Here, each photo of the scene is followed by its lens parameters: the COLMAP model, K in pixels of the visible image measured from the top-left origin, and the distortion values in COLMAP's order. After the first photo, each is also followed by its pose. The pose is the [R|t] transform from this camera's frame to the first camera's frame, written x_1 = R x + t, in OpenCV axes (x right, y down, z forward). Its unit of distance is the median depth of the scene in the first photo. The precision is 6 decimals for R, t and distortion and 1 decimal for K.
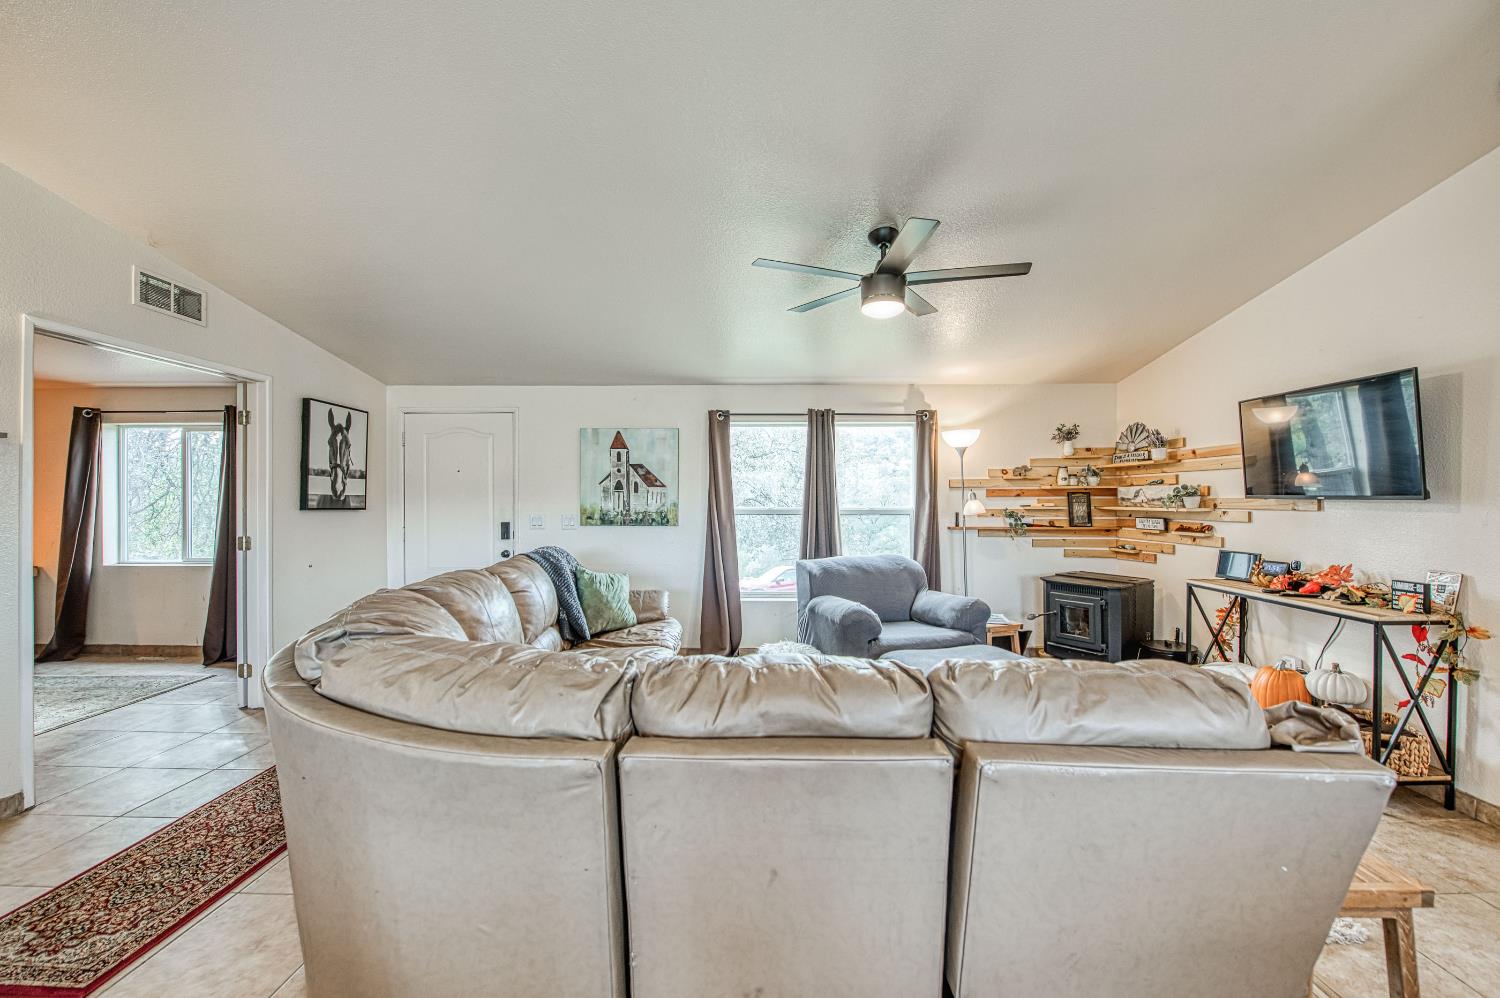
lens RADIAL K [[614.8, 0, 750.0], [0, 614.8, 499.0], [0, 0, 1]] dist [-0.001878, -0.000217]
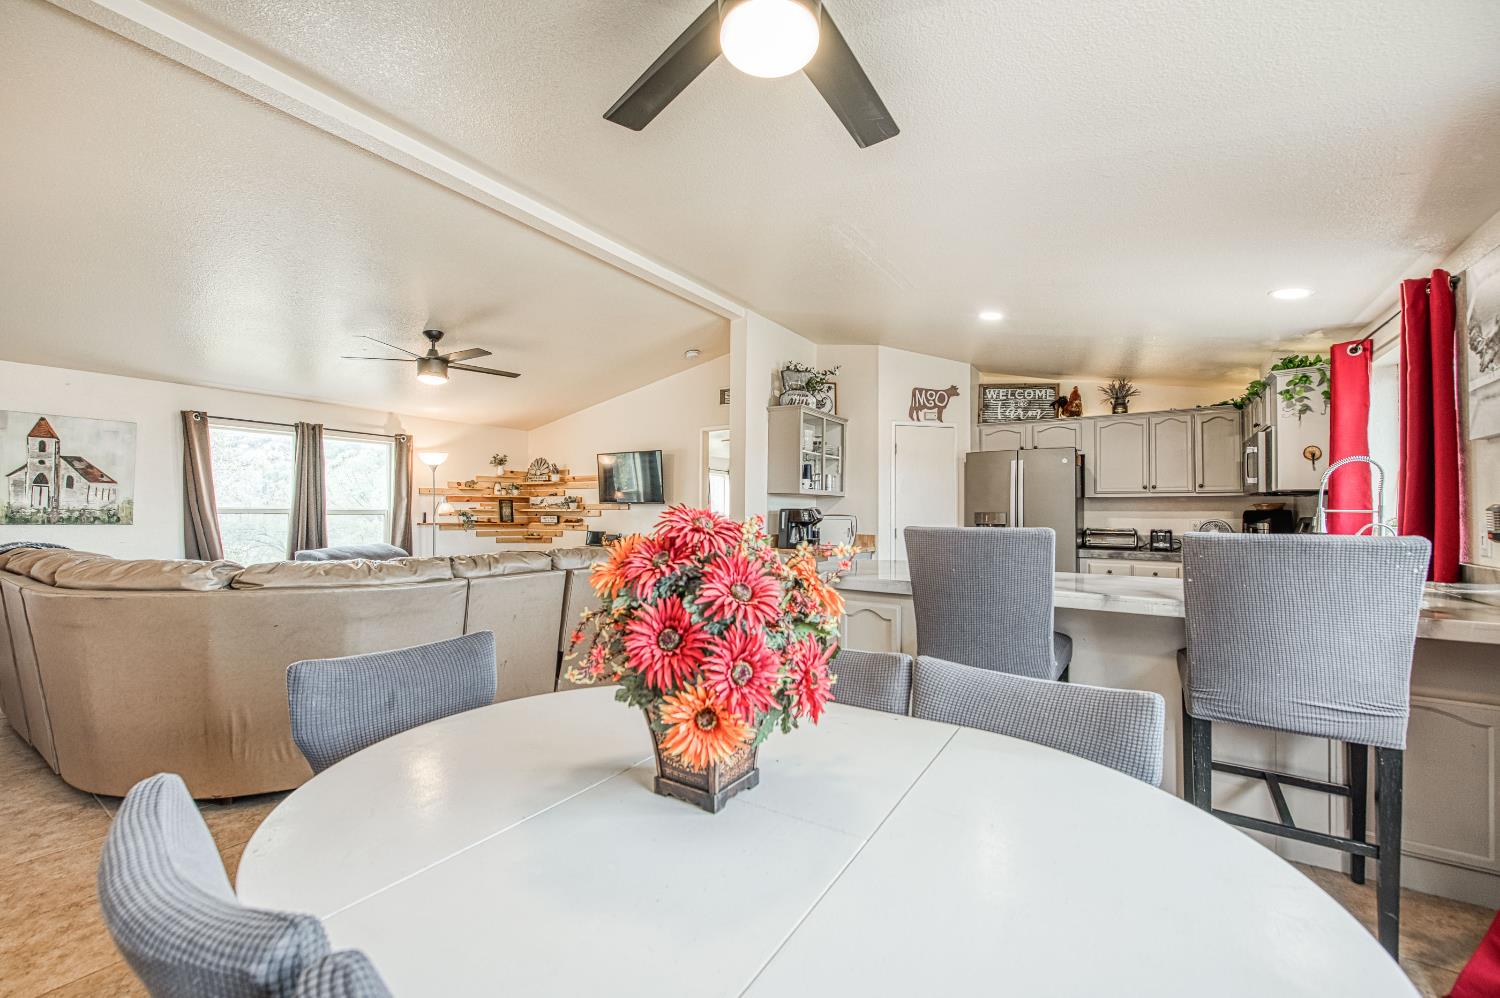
lens RADIAL K [[580.0, 0, 750.0], [0, 580.0, 499.0], [0, 0, 1]] dist [-0.015503, -0.000038]
pose [[0.553095, 0.025689, 0.832722, -0.326709], [-0.009031, 0.999651, -0.024840, 0.017674], [-0.833069, 0.006218, 0.553134, -0.297930]]
